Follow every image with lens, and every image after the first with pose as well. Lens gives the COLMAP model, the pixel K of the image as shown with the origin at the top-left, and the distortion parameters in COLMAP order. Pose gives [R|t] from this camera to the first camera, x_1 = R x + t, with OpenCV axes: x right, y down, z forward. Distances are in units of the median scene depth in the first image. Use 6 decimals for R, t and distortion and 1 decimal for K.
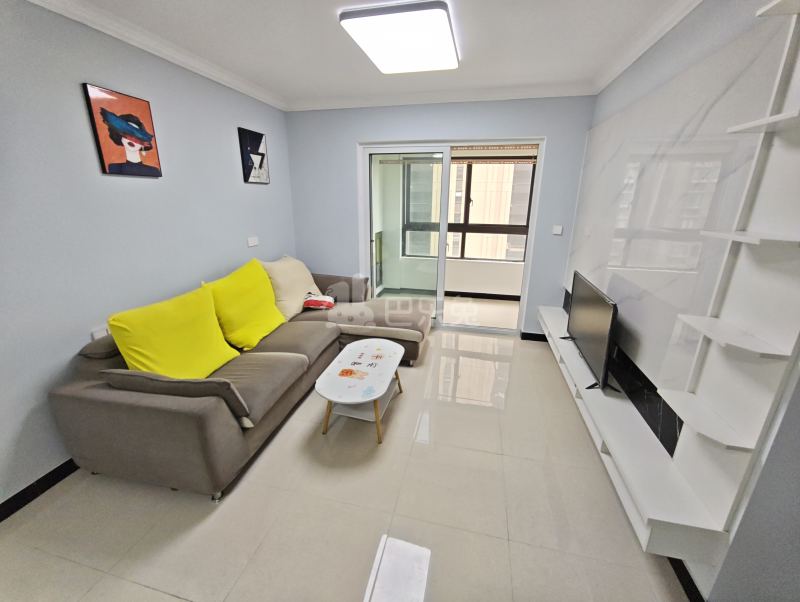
lens RADIAL K [[333.9, 0, 400.0], [0, 333.9, 301.0], [0, 0, 1]] dist [-0.003935, -0.000255]
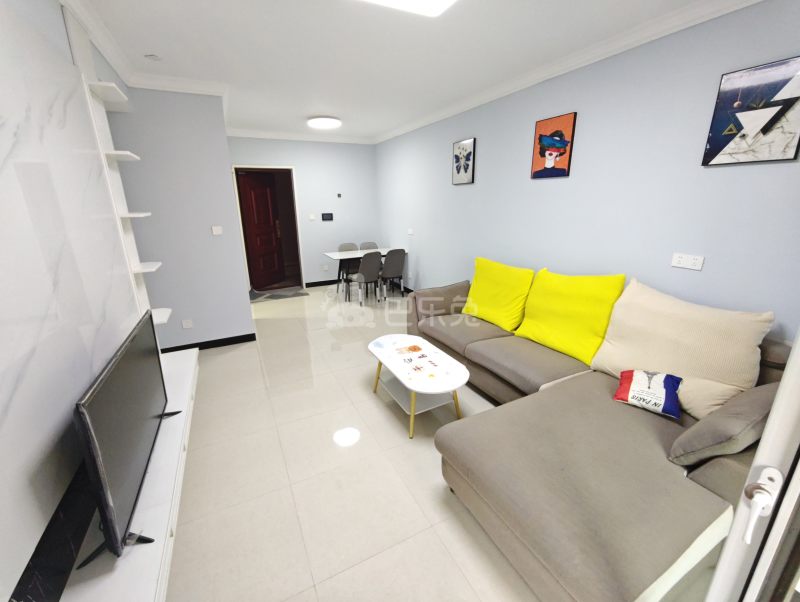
lens RADIAL K [[333.9, 0, 400.0], [0, 333.9, 301.0], [0, 0, 1]] dist [-0.003935, -0.000255]
pose [[-0.764772, 0.189298, -0.615866, 0.386386], [-0.186757, 0.849701, 0.493082, -0.333514], [0.616641, 0.492112, -0.614474, 1.124241]]
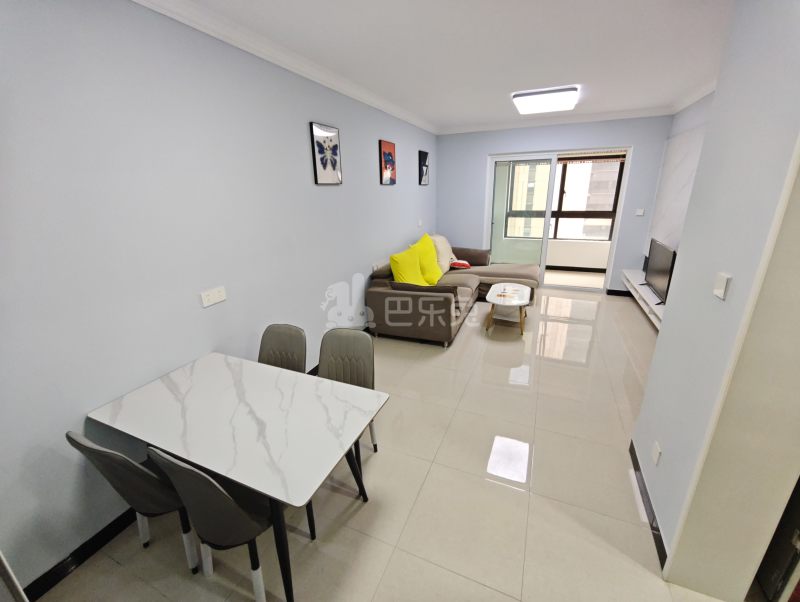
lens RADIAL K [[336.2, 0, 401.7], [0, 336.2, 294.6], [0, 0, 1]] dist [-0.000251, 0.000034]
pose [[0.983787, 0.028140, -0.177118, -0.246519], [-0.028091, 0.999601, 0.002784, 0.153043], [0.177126, 0.002237, 0.984186, -0.552421]]
